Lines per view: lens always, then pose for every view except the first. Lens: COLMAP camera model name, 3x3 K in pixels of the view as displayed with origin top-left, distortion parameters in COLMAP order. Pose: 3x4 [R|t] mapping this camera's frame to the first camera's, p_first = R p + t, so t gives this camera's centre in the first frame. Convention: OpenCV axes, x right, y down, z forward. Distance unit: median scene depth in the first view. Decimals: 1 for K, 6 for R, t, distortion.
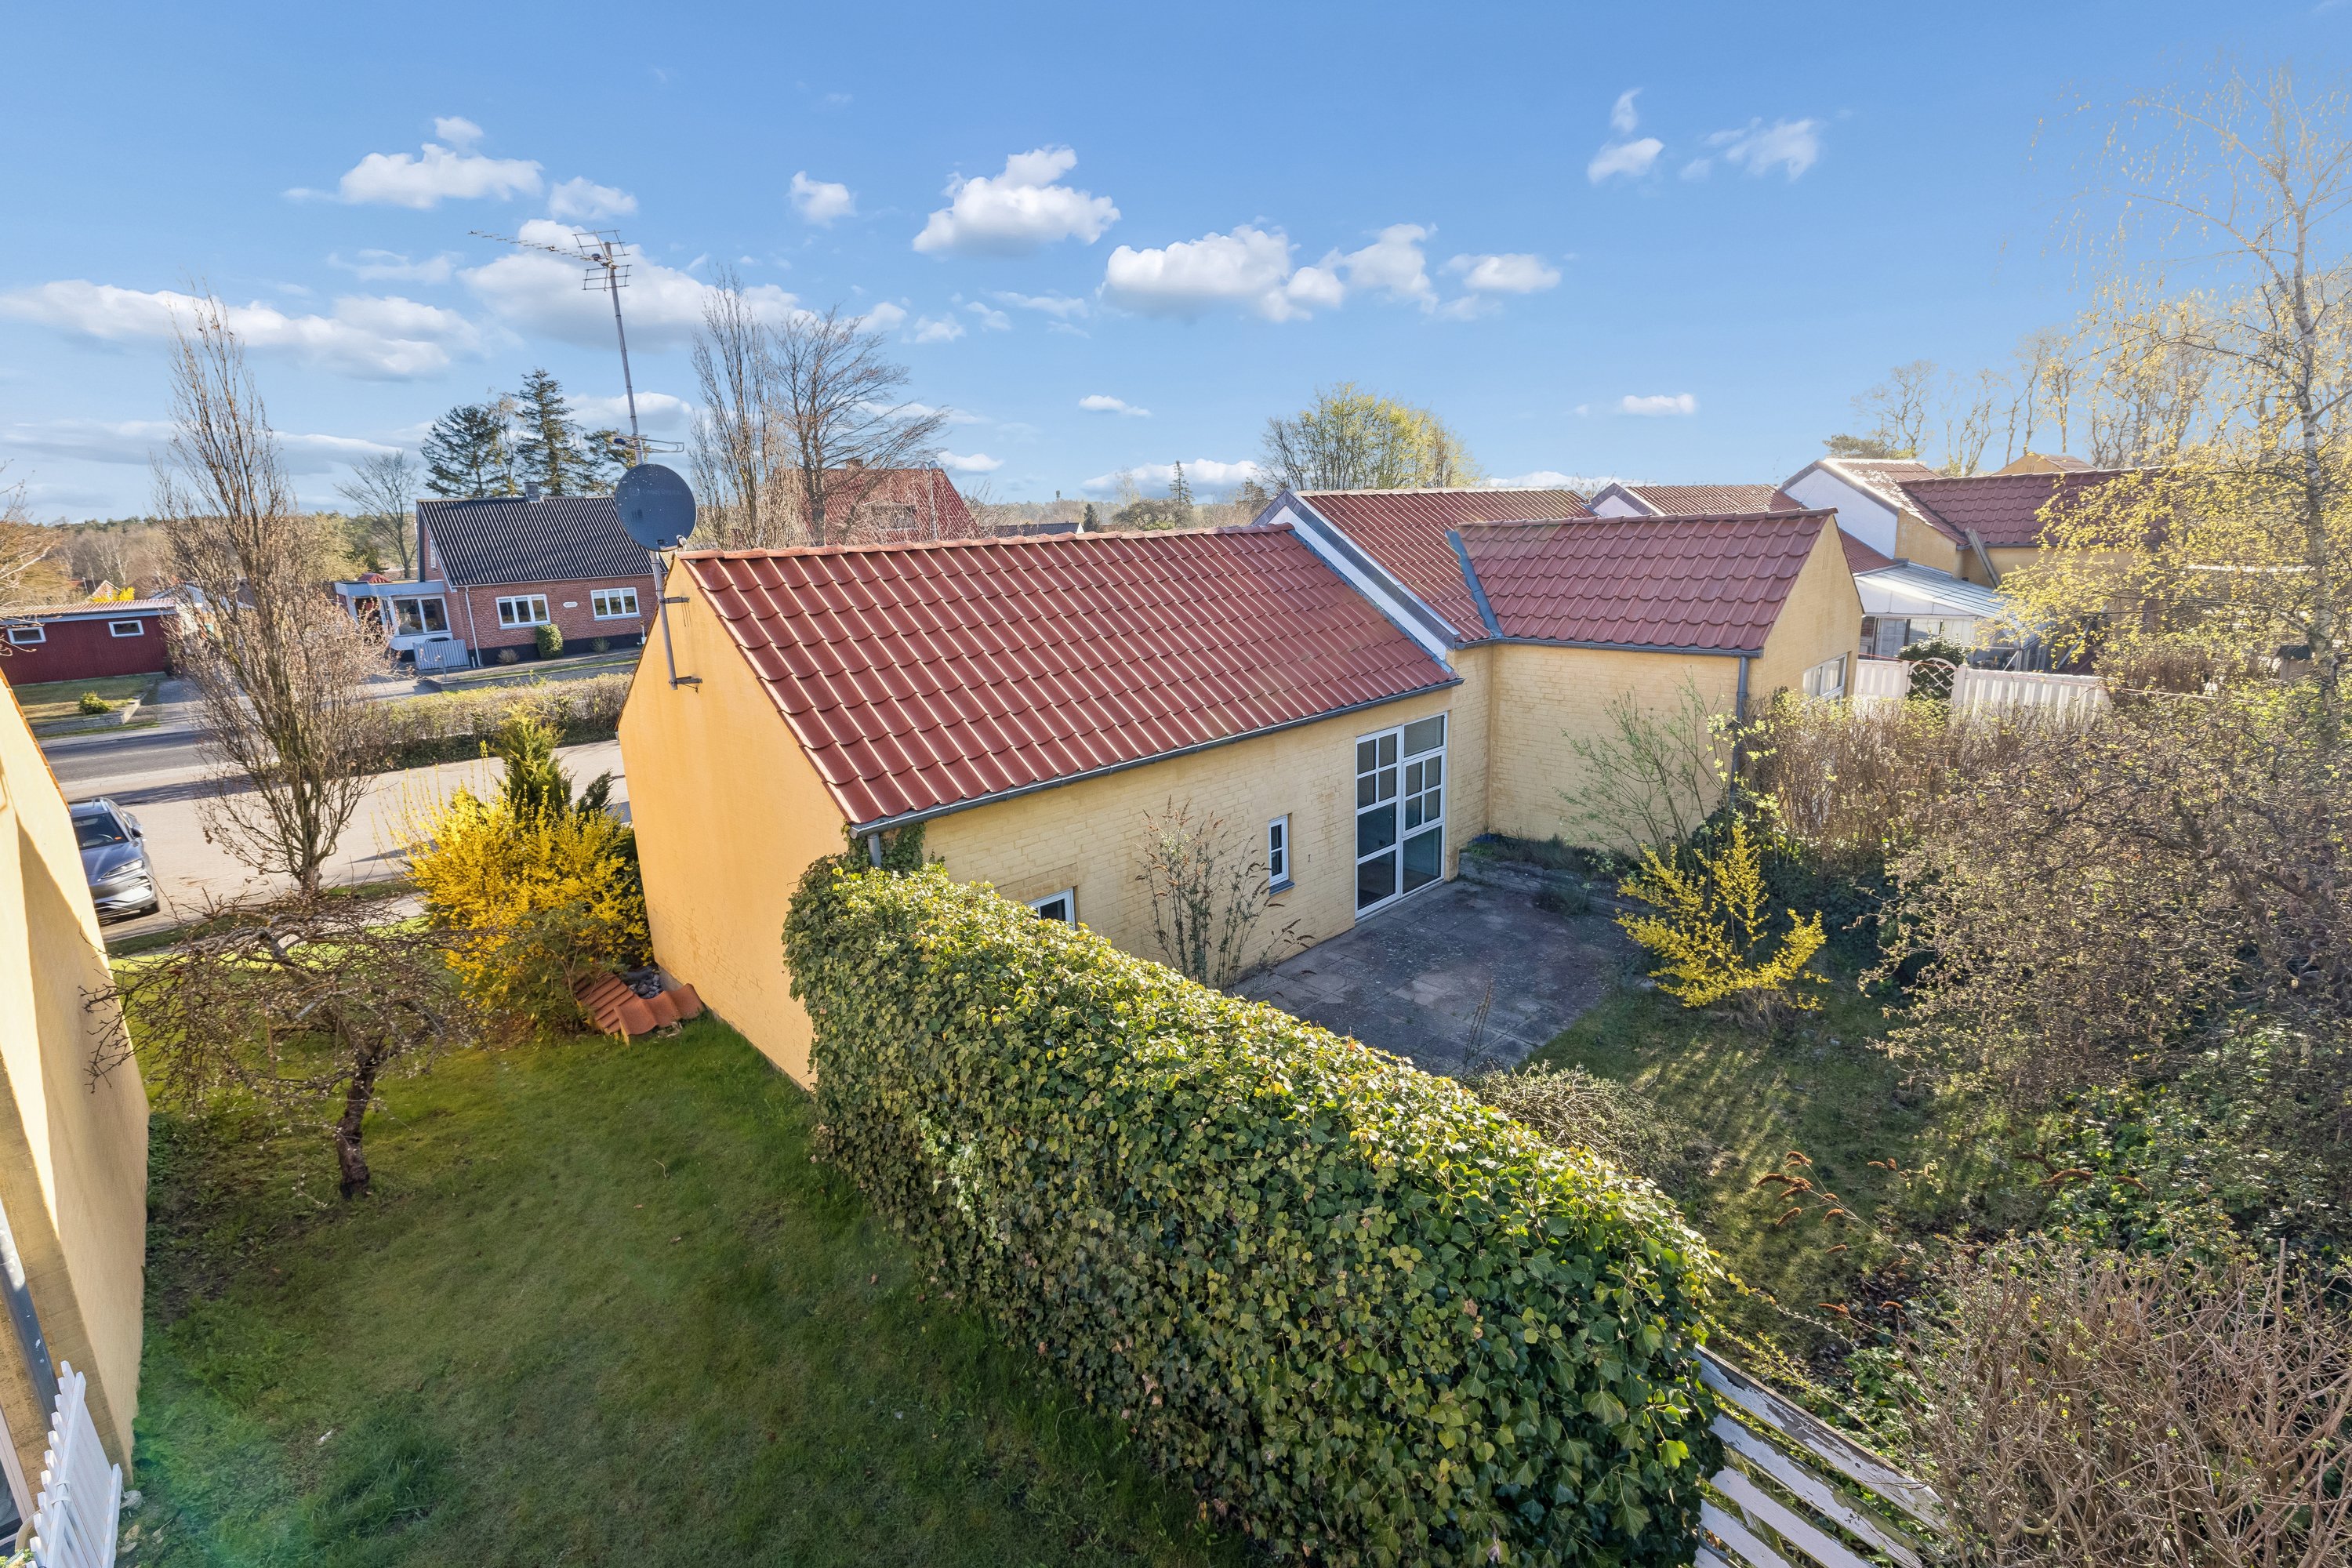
lens RADIAL K [[1054.6, 0, 1167.5], [0, 1054.6, 787.1], [0, 0, 1]] dist [-0.002276, 0.000187]
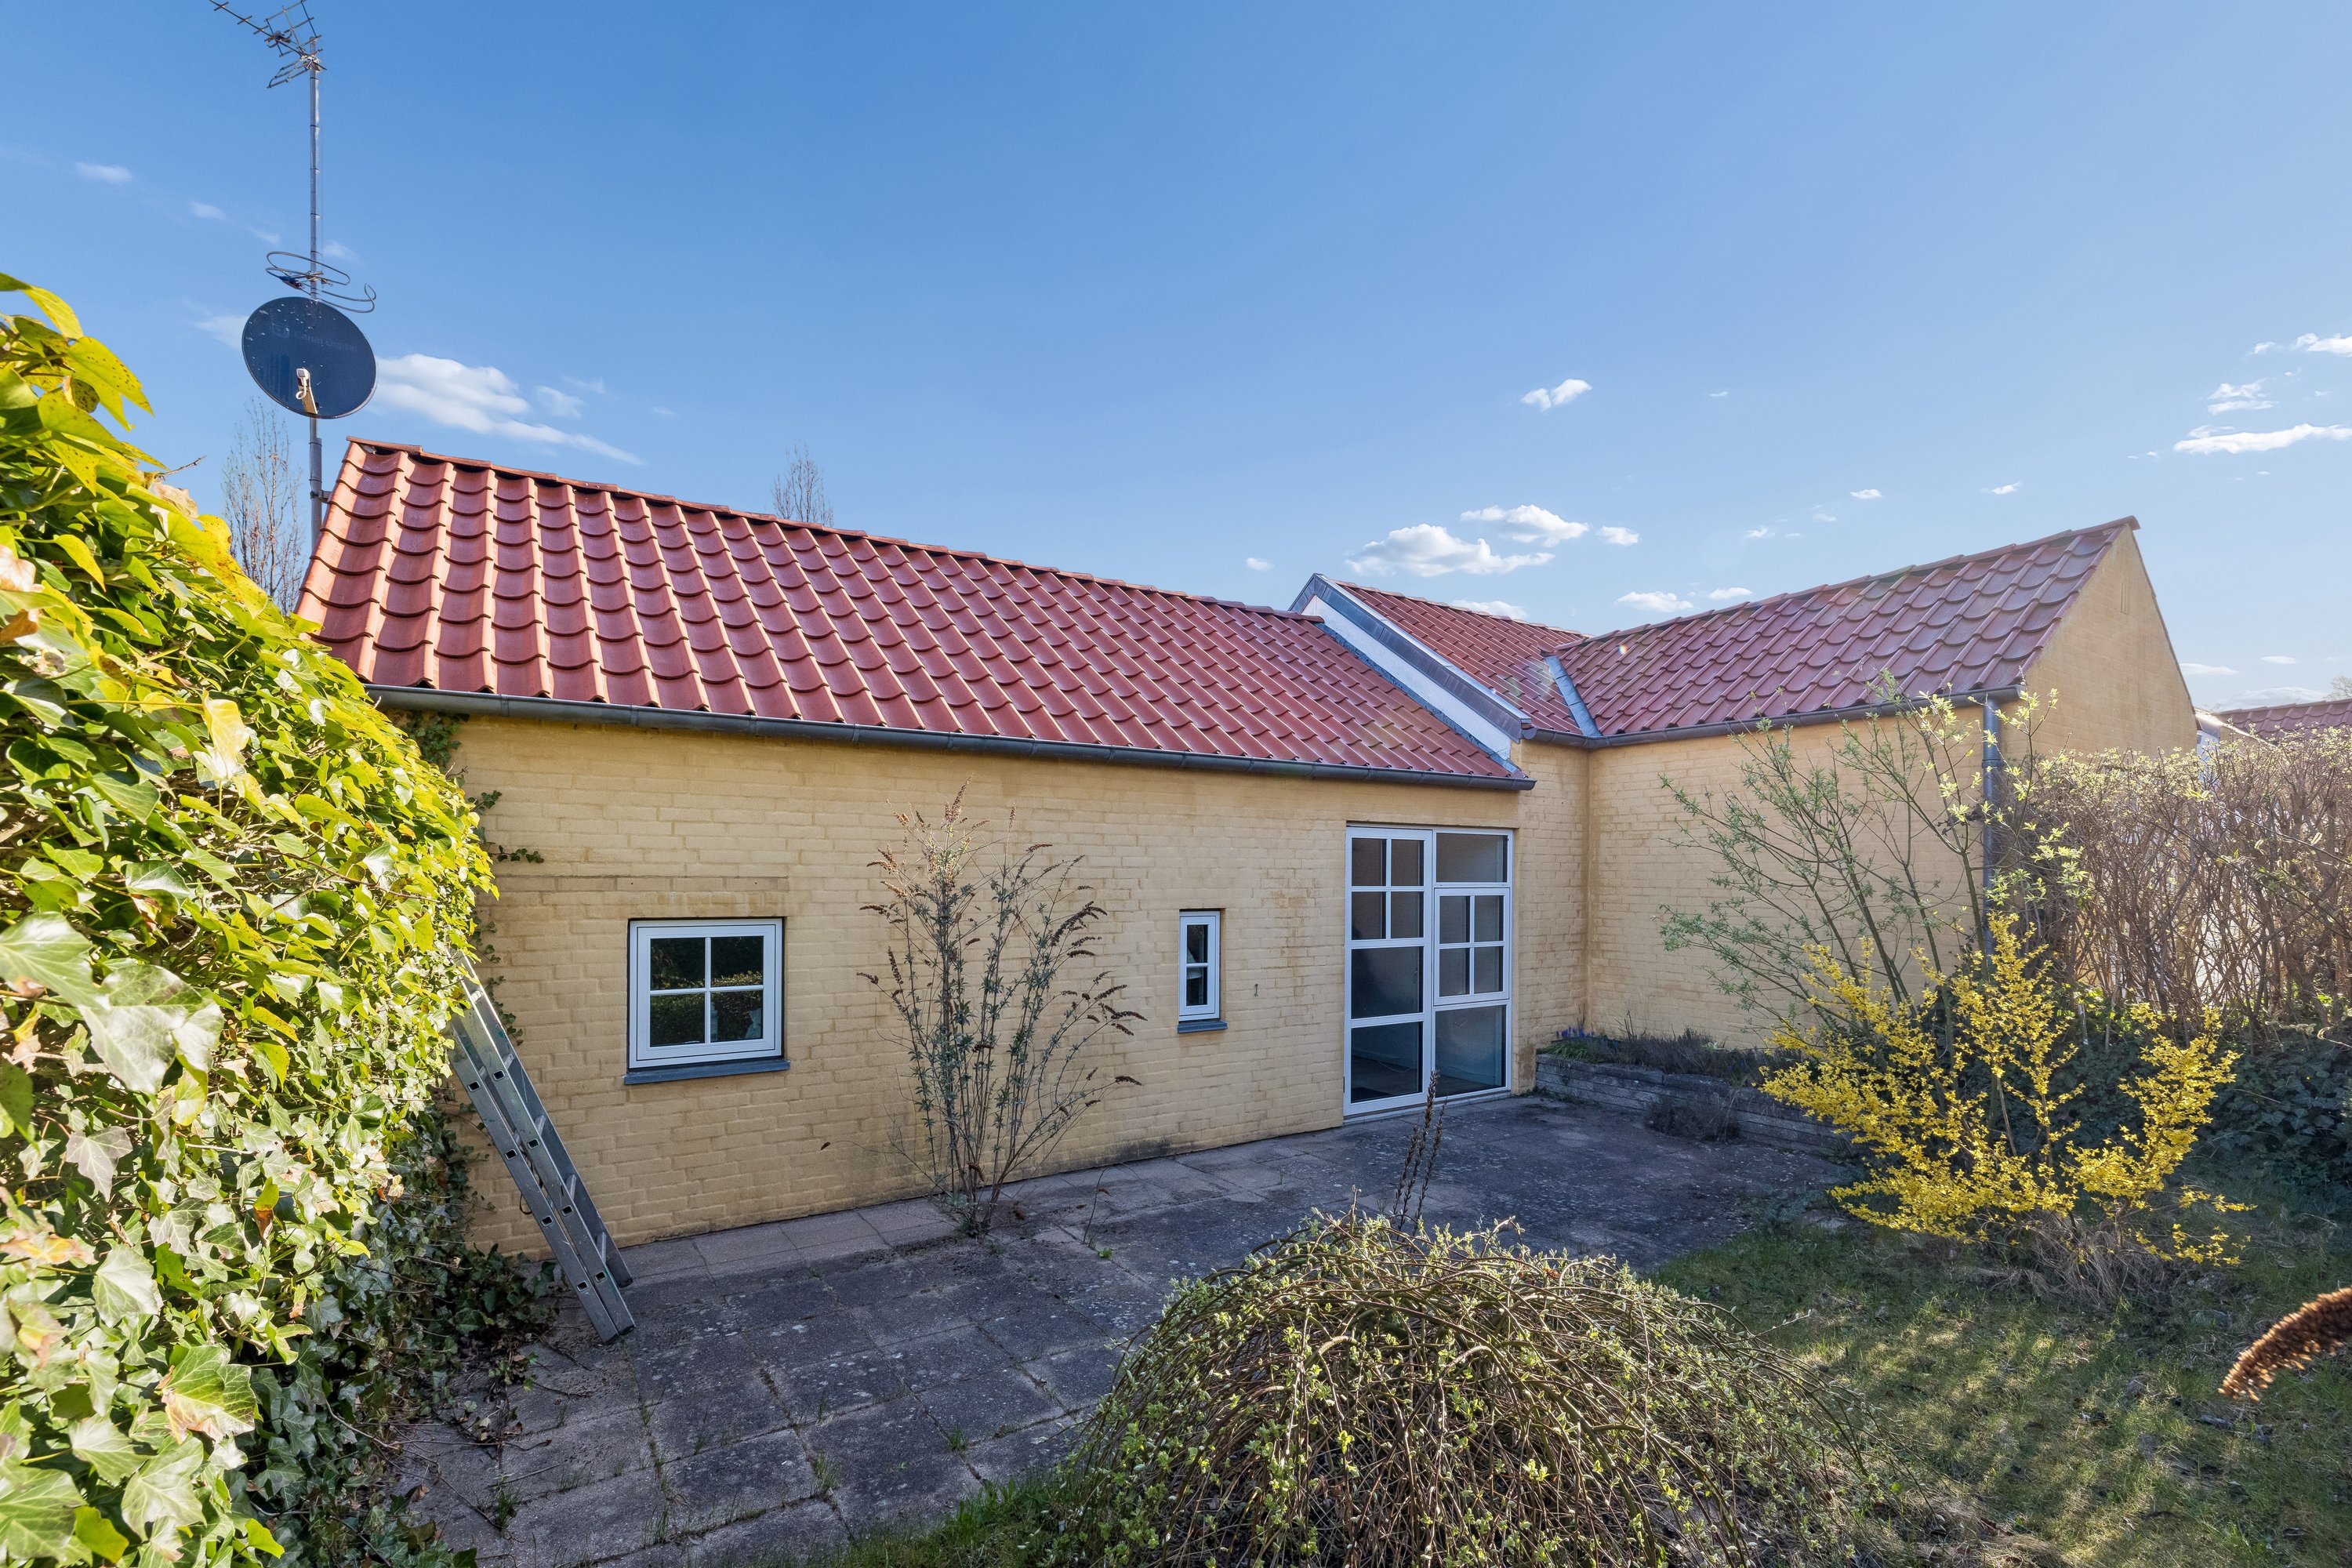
lens RADIAL K [[1054.6, 0, 1177.4], [0, 1054.6, 893.4], [0, 0, 1]] dist [-0.002276, 0.000187]
pose [[0.983703, 0.052702, -0.171902, 0.183763], [-0.091141, 0.970301, -0.224075, 0.148846], [0.154988, 0.236091, 0.959291, 0.346751]]
